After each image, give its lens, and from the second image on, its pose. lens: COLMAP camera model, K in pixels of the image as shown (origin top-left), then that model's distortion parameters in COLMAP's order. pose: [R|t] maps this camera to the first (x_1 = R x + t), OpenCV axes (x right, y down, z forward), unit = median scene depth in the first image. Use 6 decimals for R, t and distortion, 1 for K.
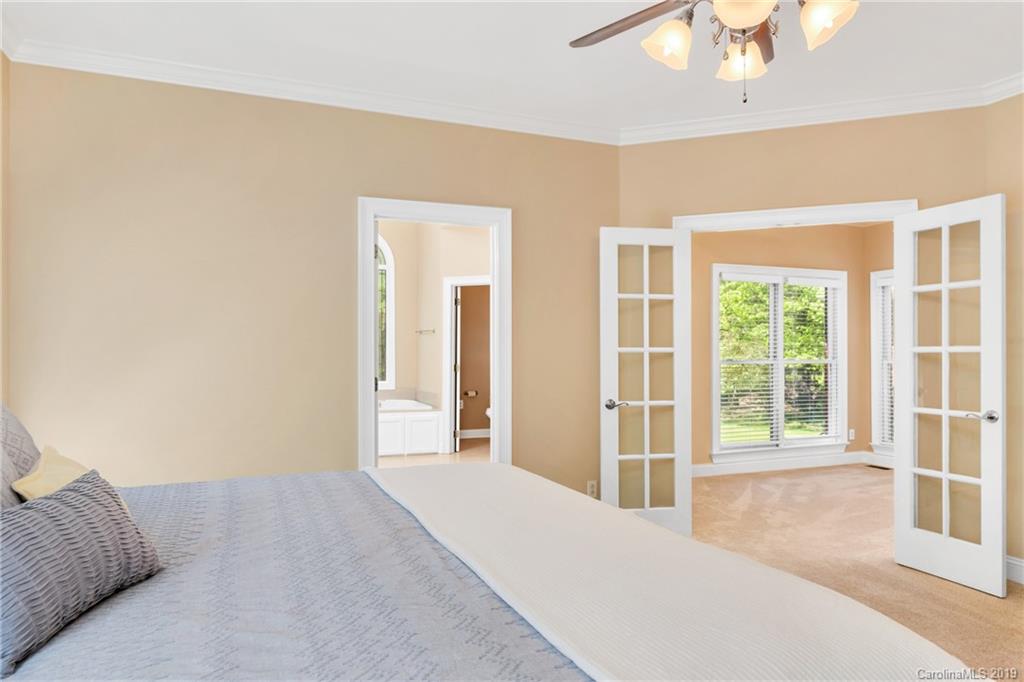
lens RADIAL K [[653.8, 0, 511.2], [0, 653.8, 347.0], [0, 0, 1]] dist [-0.000625, -0.001252]
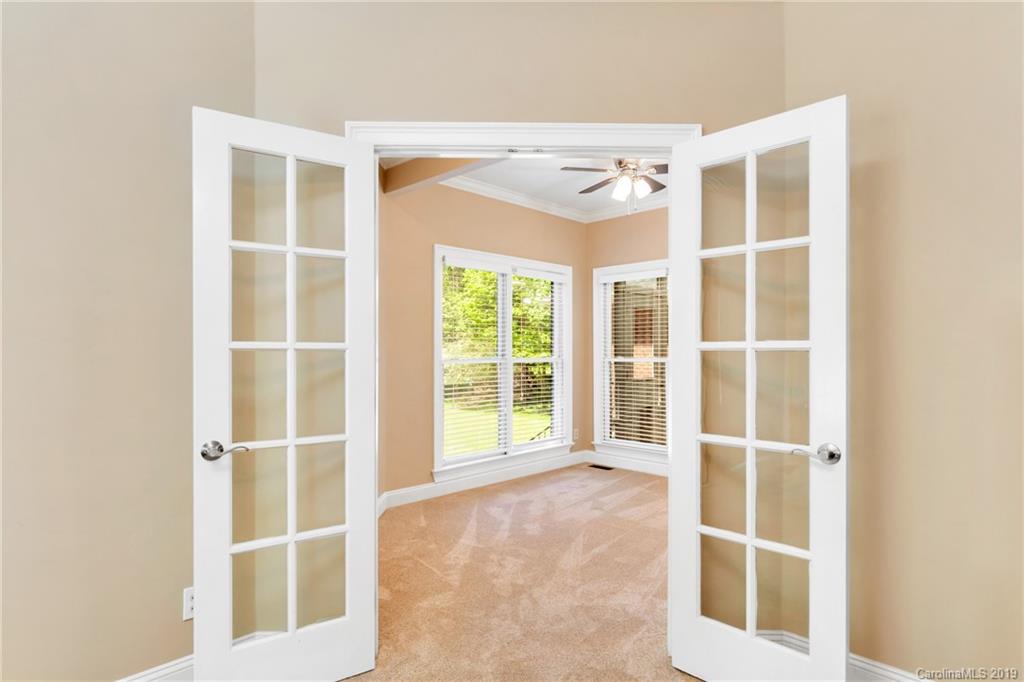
lens RADIAL K [[544.5, 0, 515.6], [0, 544.5, 347.4], [0, 0, 1]] dist [0.001883, 0.000386]
pose [[0.917307, 0.001336, 0.398179, 0.159669], [-0.002703, 0.999992, 0.002873, 0.003156], [-0.398172, -0.003712, 0.917303, 0.404435]]
